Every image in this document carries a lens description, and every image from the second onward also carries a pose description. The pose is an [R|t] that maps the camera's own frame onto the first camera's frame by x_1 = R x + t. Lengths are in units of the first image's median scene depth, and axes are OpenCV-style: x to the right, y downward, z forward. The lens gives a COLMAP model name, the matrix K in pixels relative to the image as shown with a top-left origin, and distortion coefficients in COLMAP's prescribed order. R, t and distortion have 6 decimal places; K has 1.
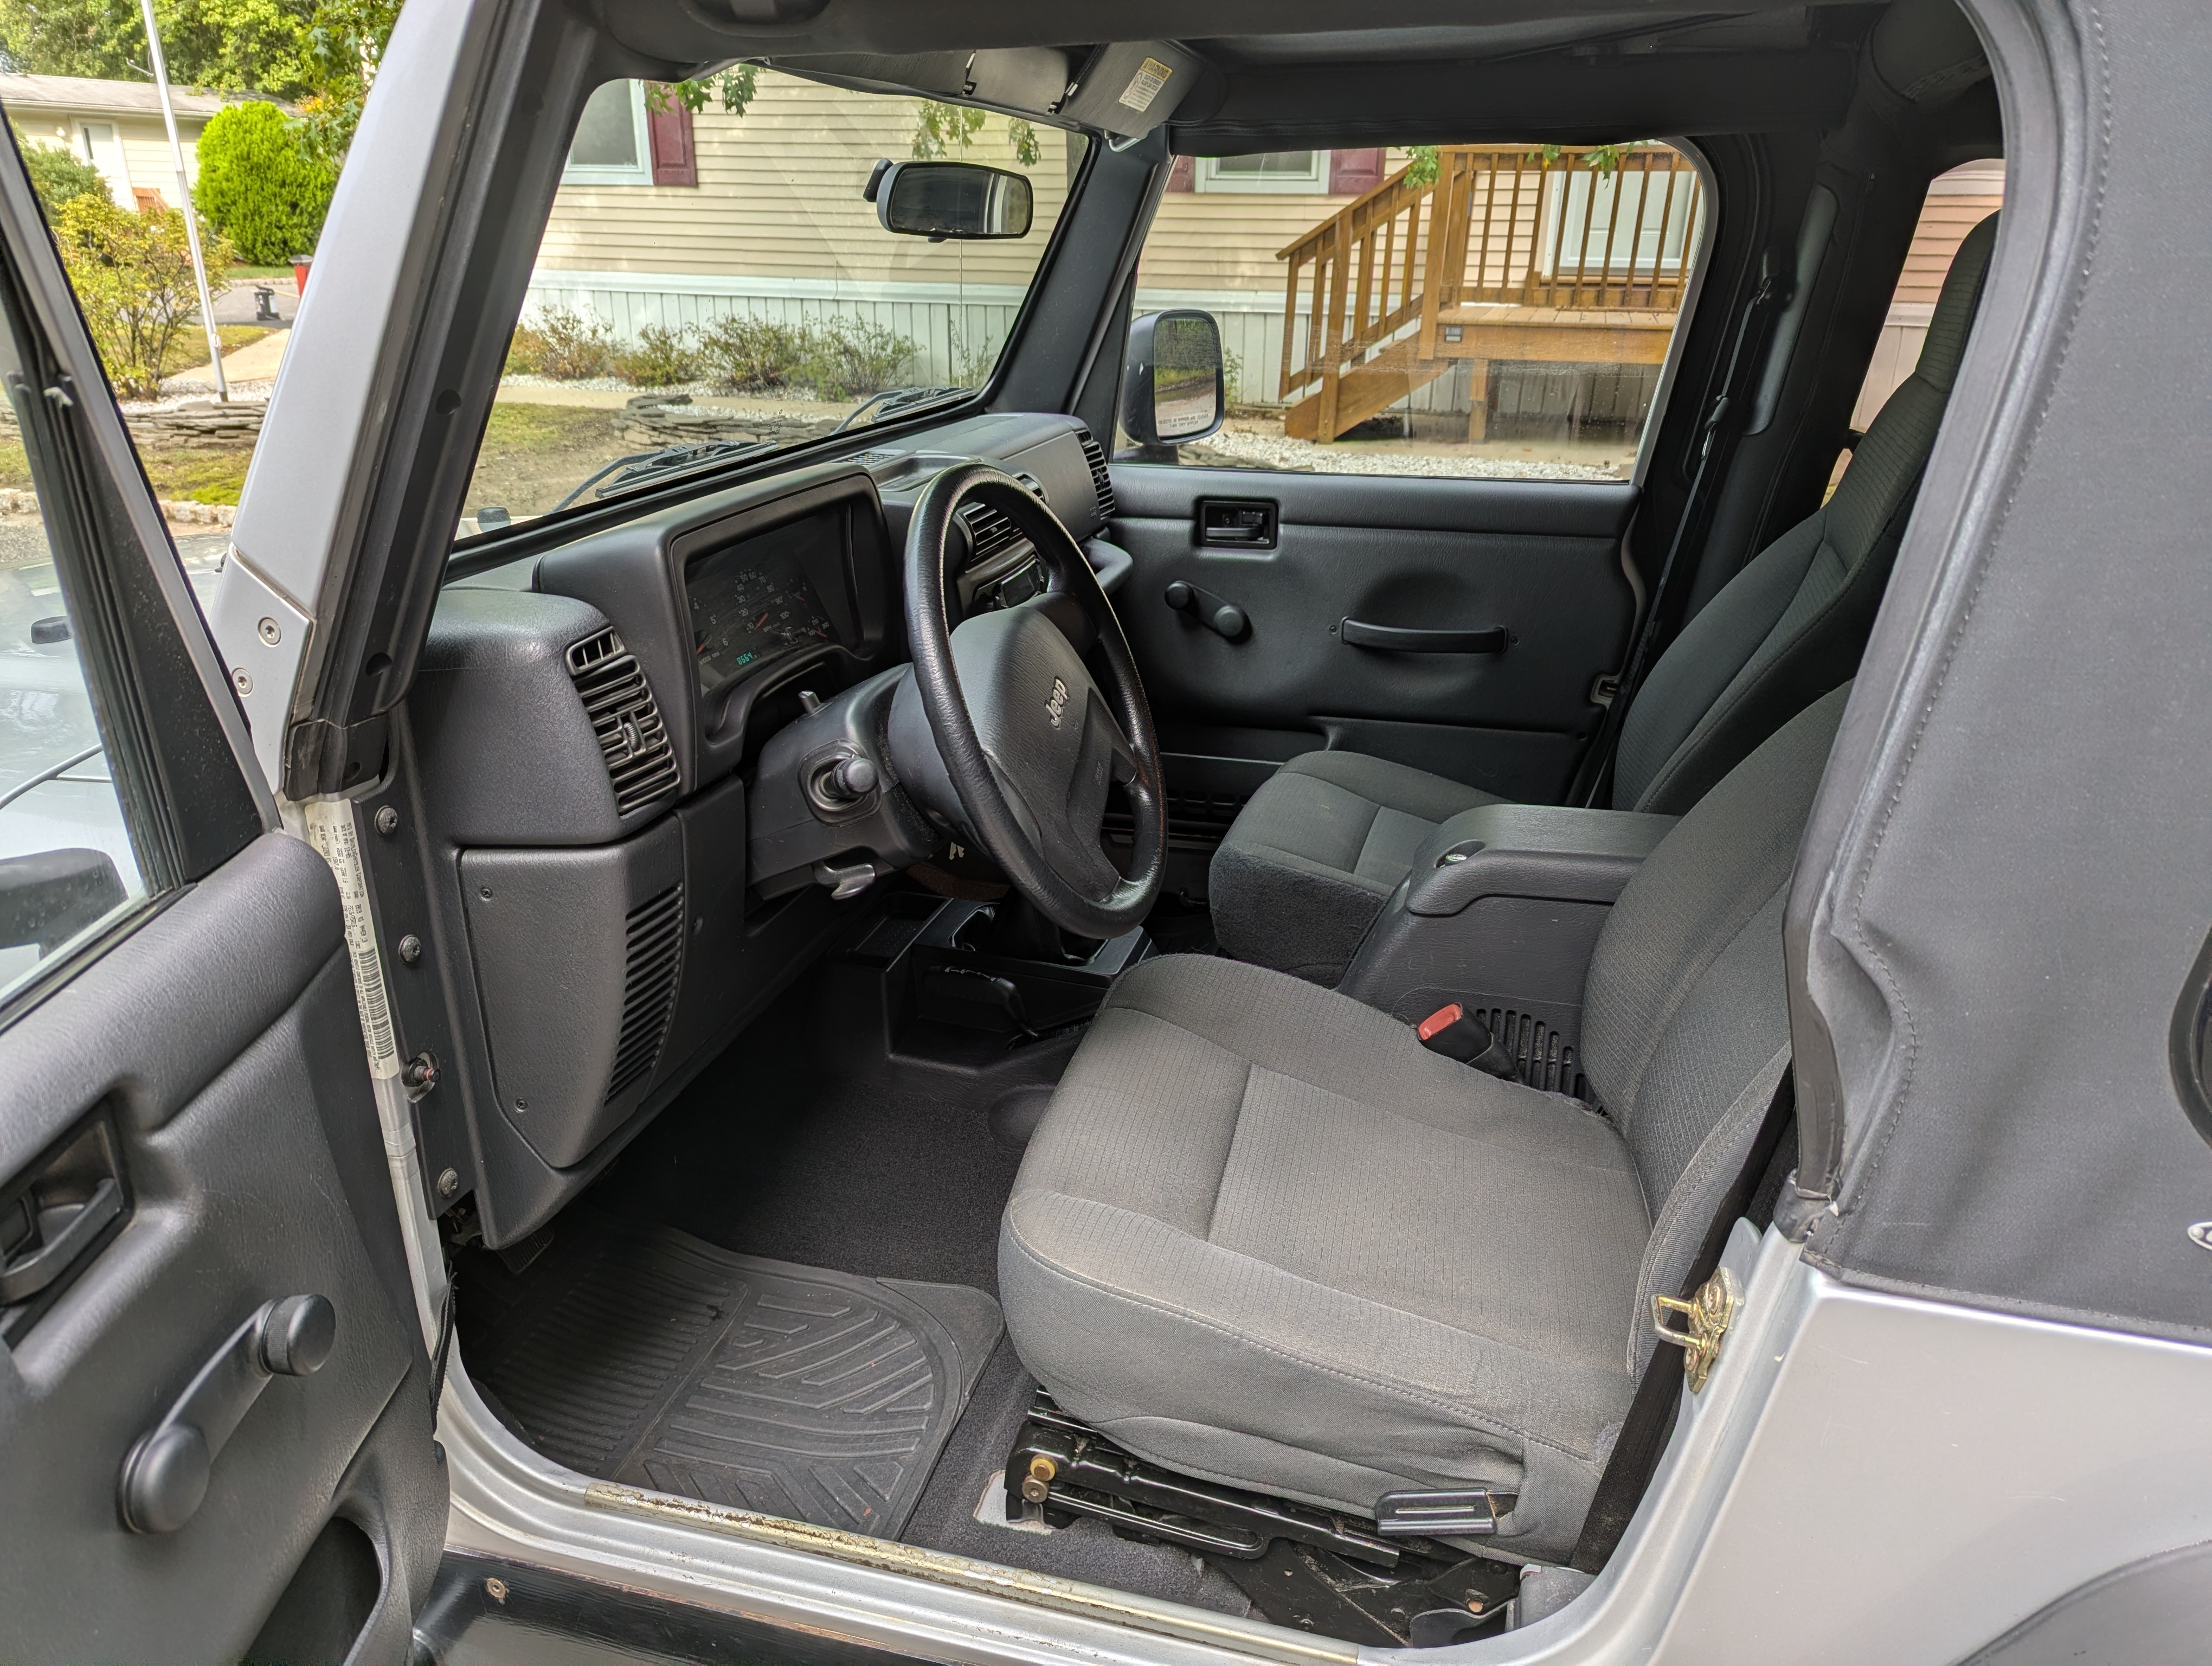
lens RADIAL K [[1534.7, 0, 1110.0], [0, 1534.7, 831.5], [0, 0, 1]] dist [0.041615, -0.025210]
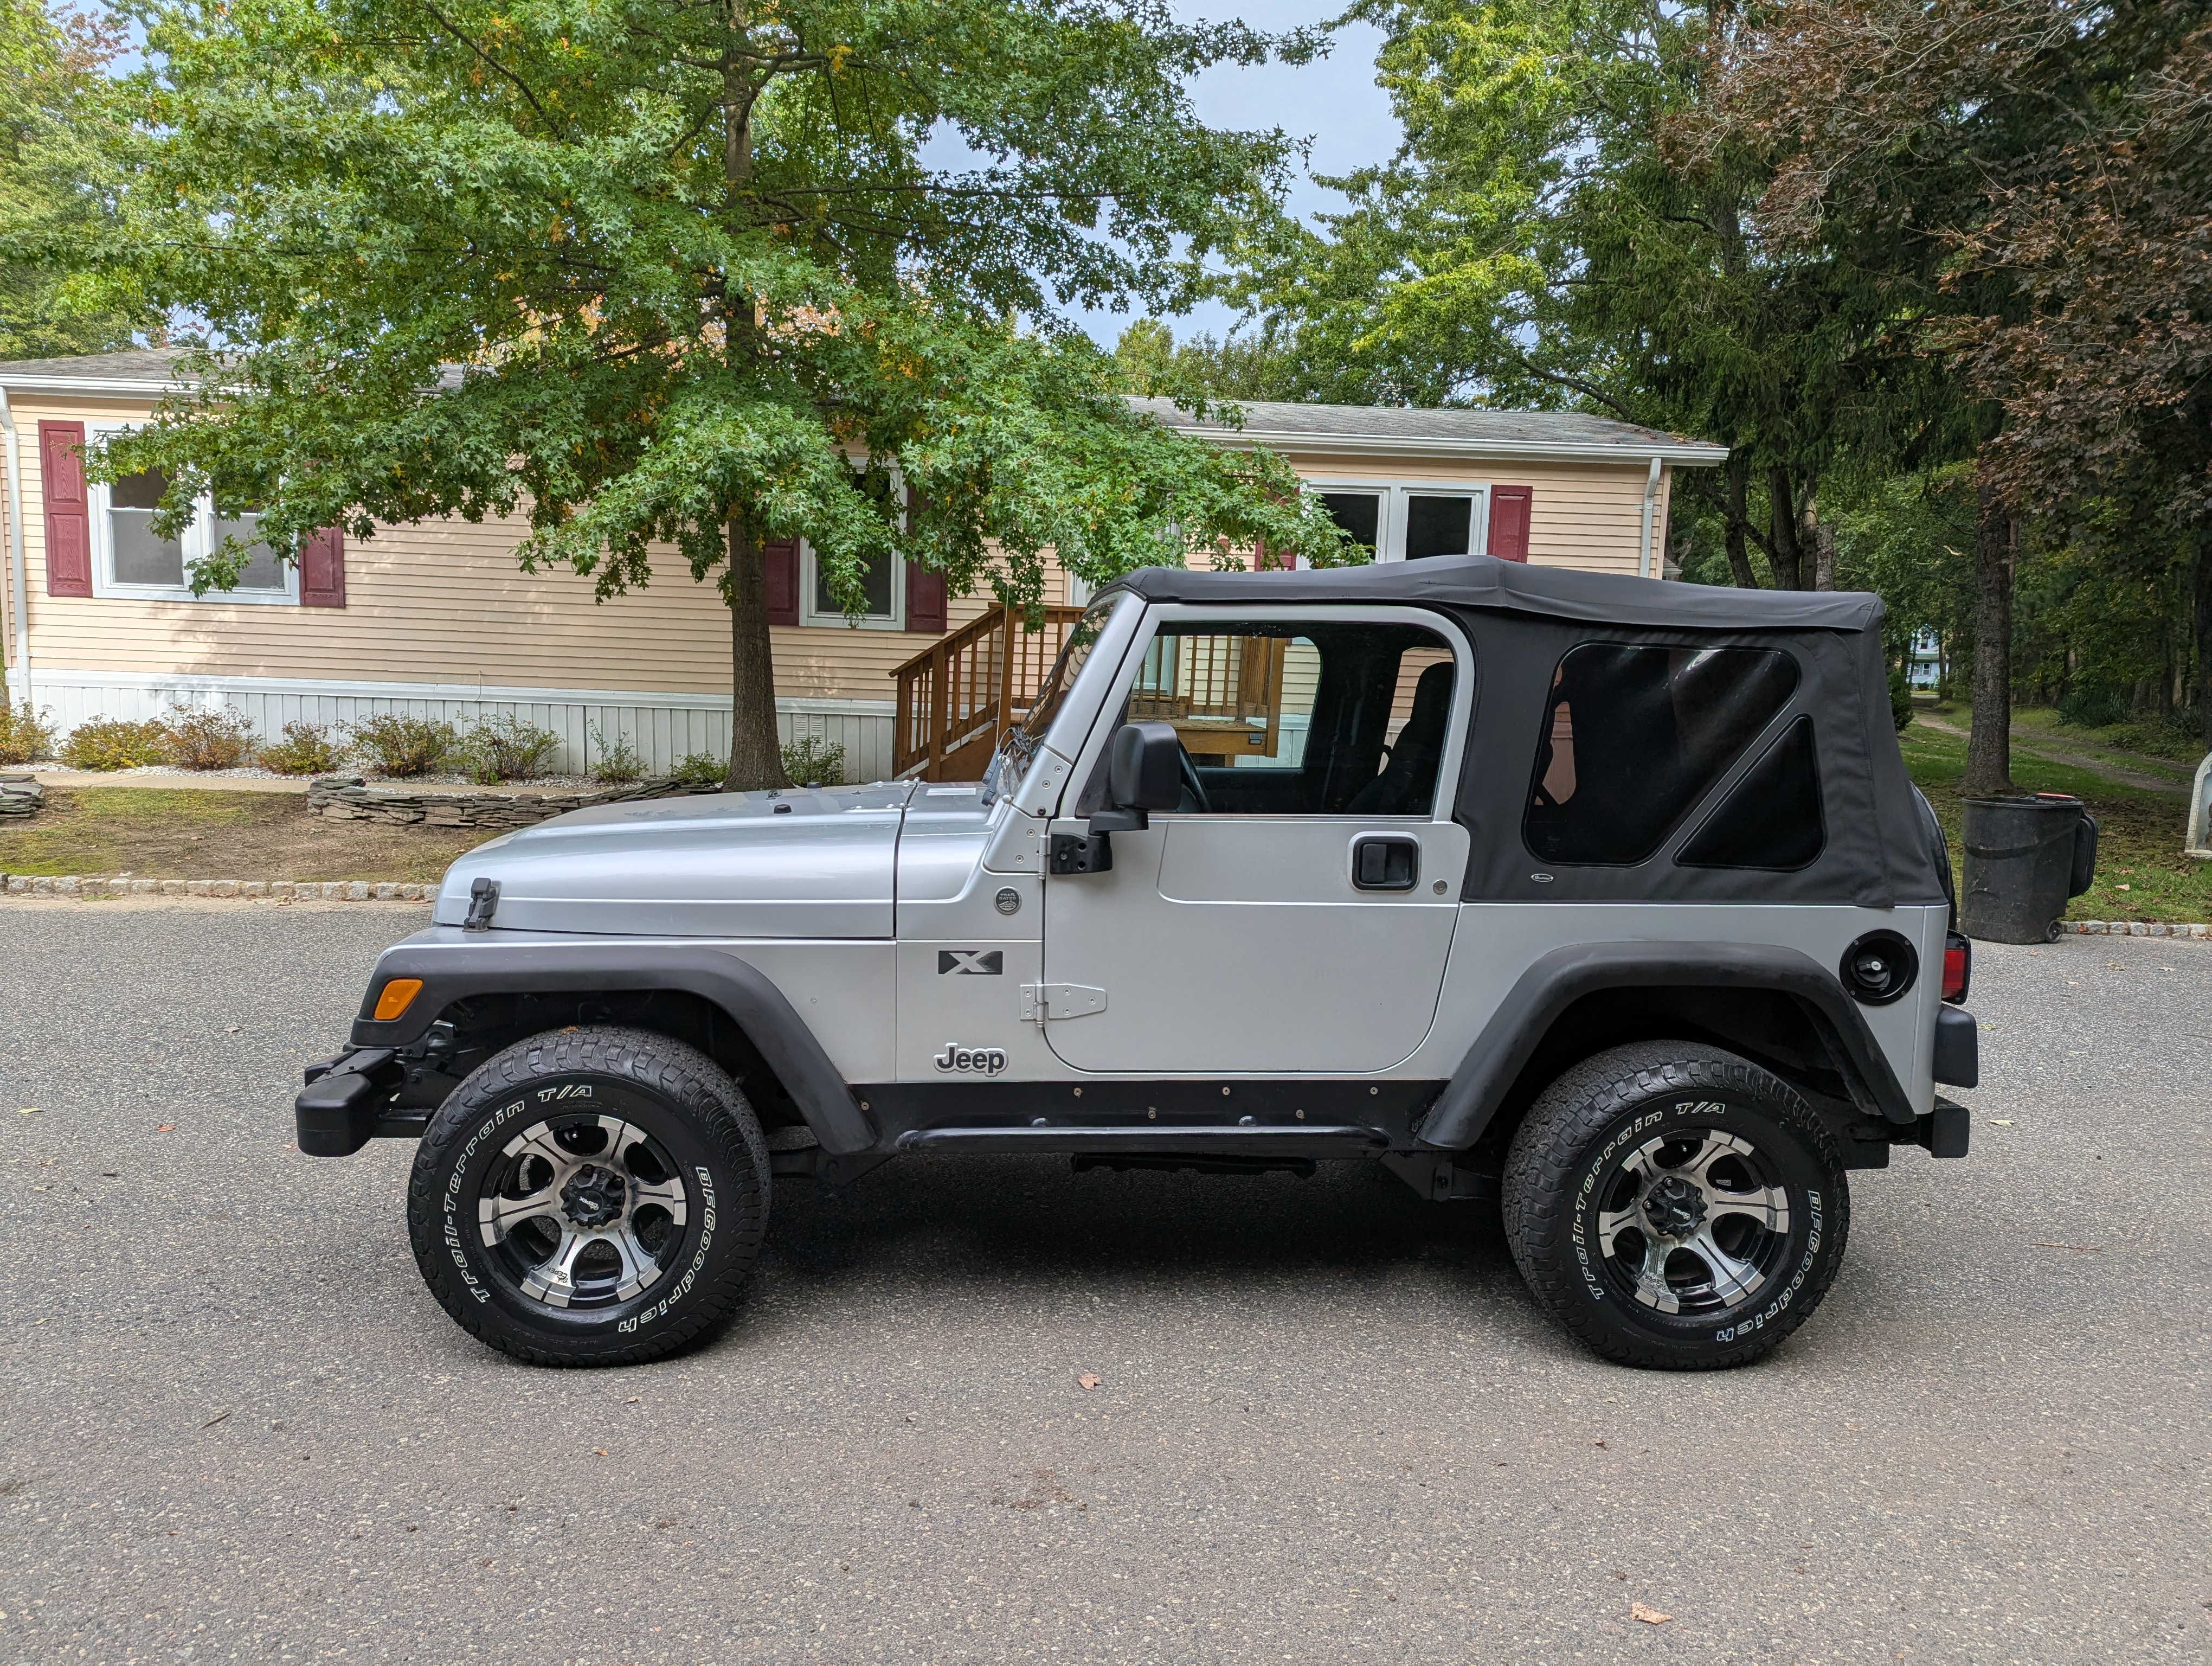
lens RADIAL K [[1534.7, 0, 1111.7], [0, 1534.7, 834.2], [0, 0, 1]] dist [0.041615, -0.025210]
pose [[0.937101, -0.018144, 0.348586, -1.074747], [0.105084, 0.966983, -0.232165, 0.546365], [-0.332864, 0.254193, 0.908068, -1.438576]]
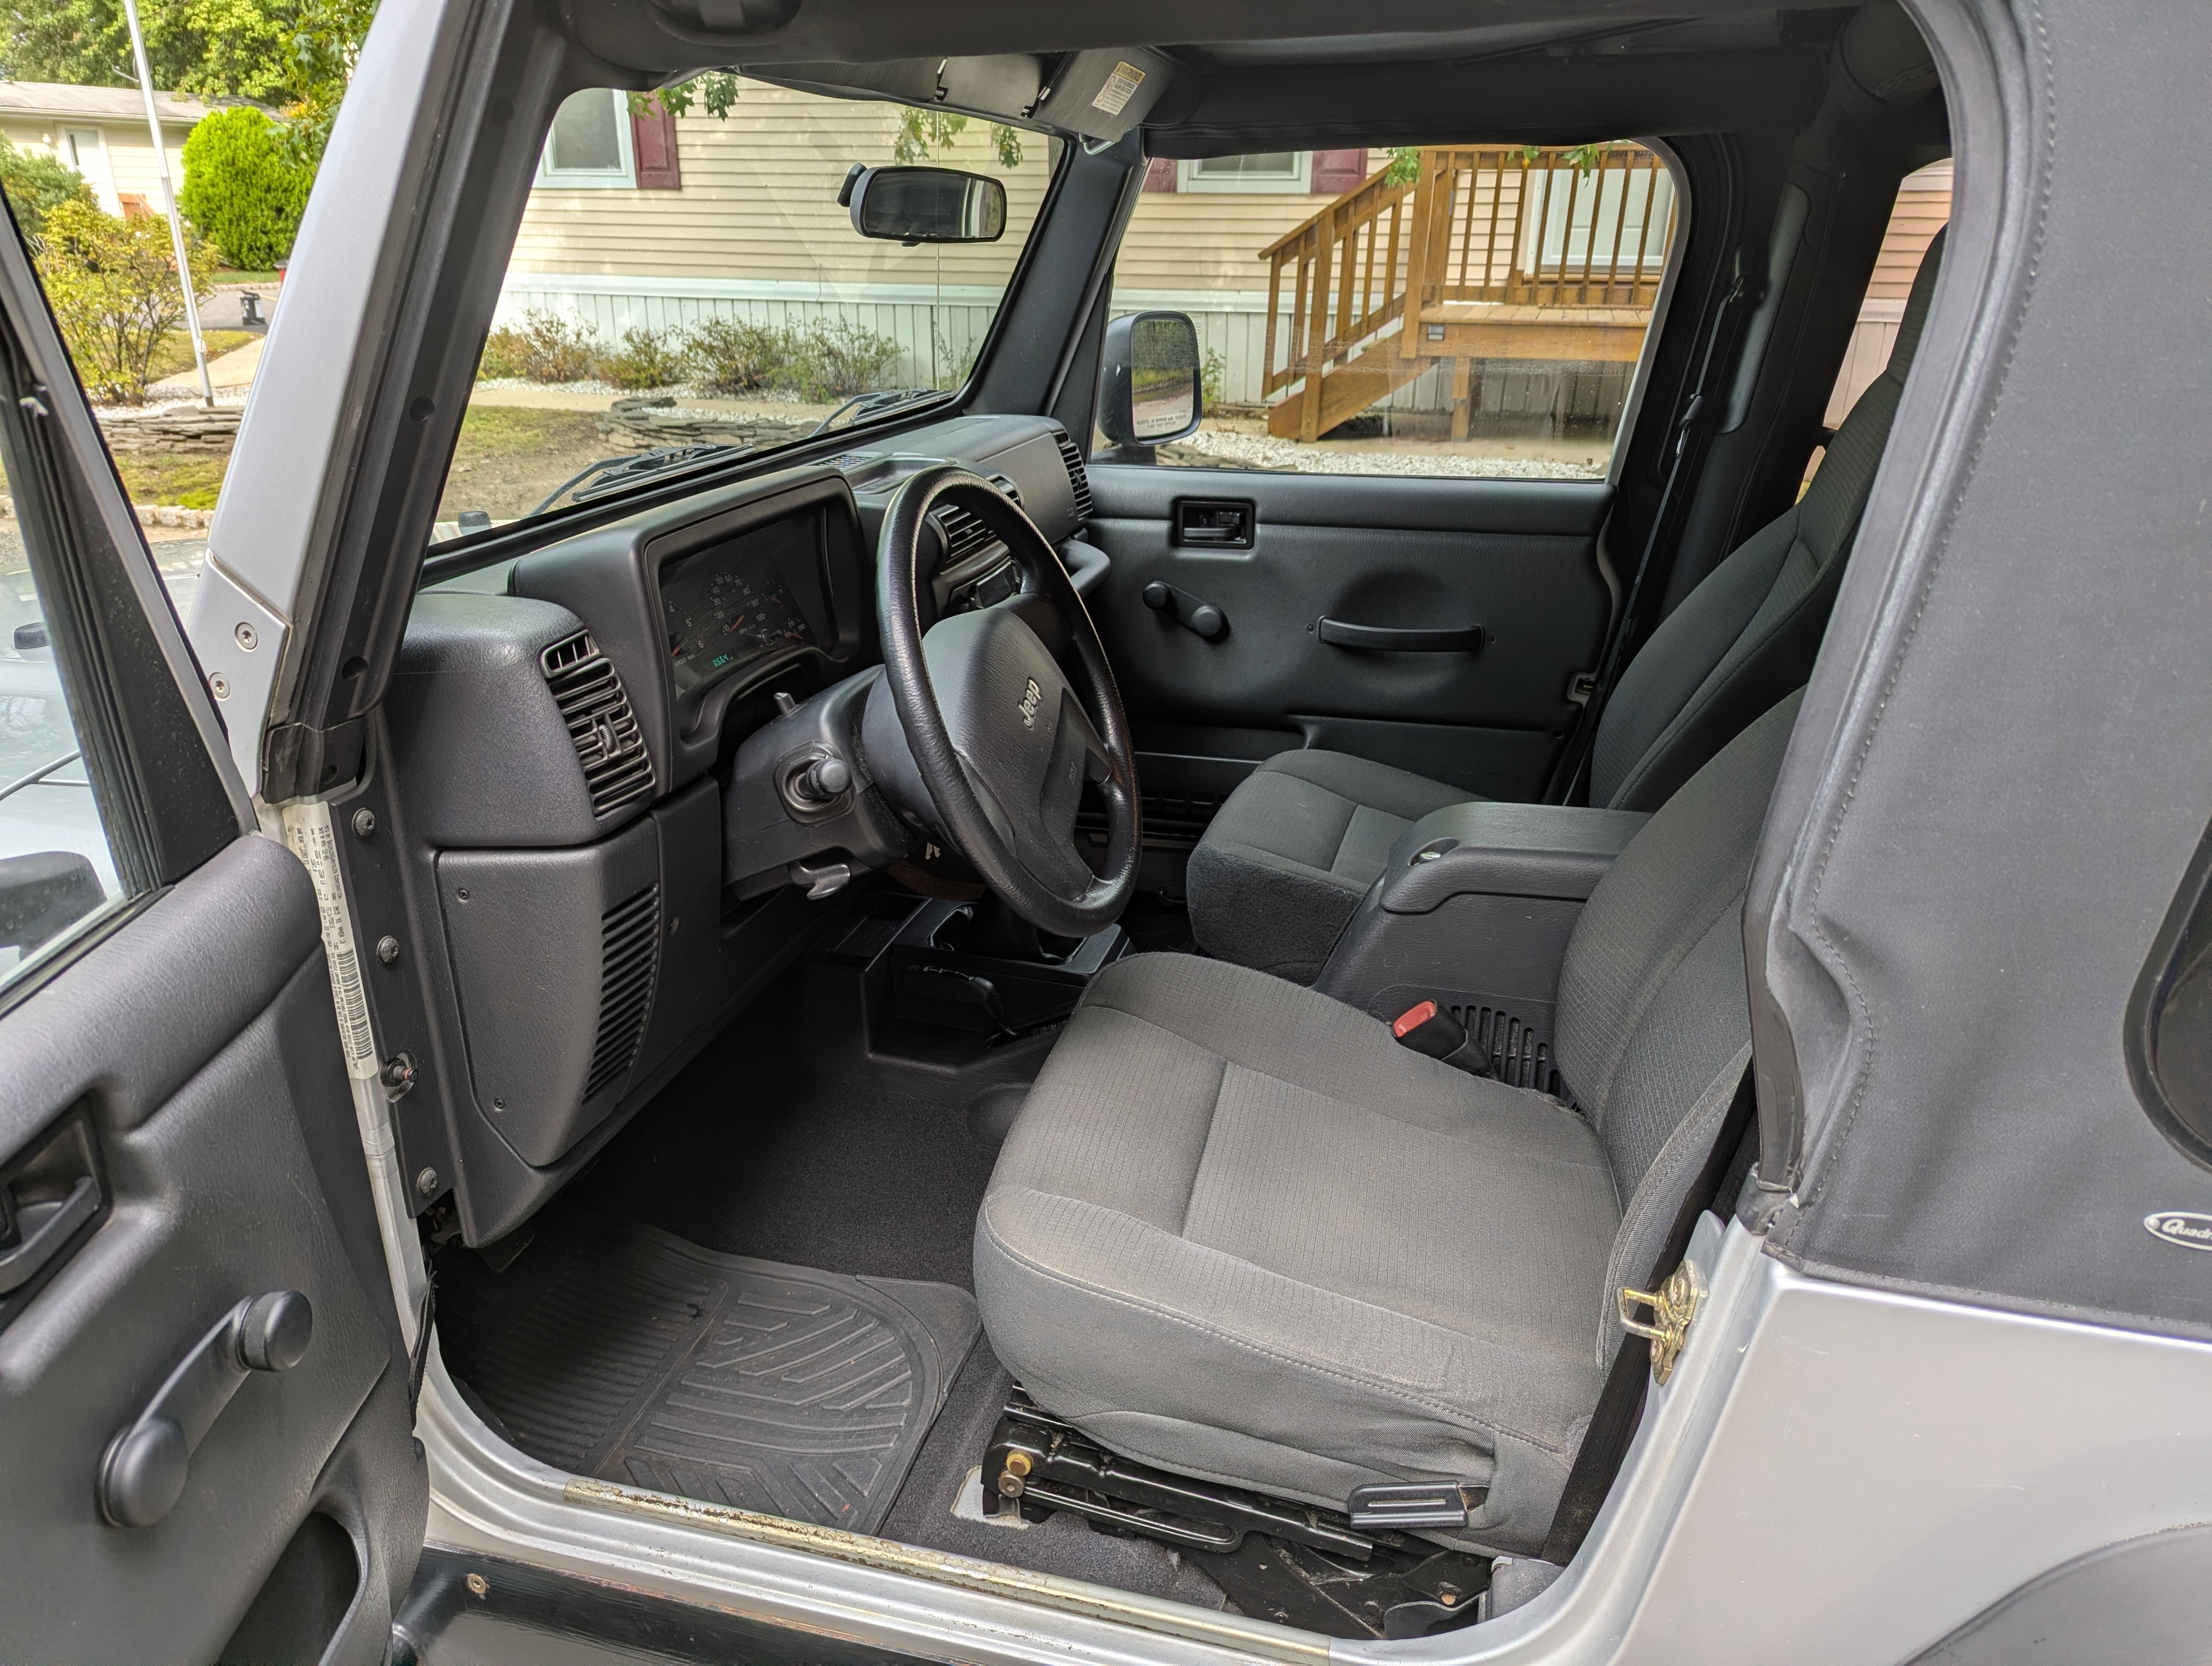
lens RADIAL K [[1534.7, 0, 1092.2], [0, 1534.7, 829.6], [0, 0, 1]] dist [0.041615, -0.025210]
pose [[0.999986, -0.004363, -0.002916, 0.007690], [0.004360, 0.999990, -0.001138, 0.000461], [0.002921, 0.001125, 0.999995, -0.006021]]
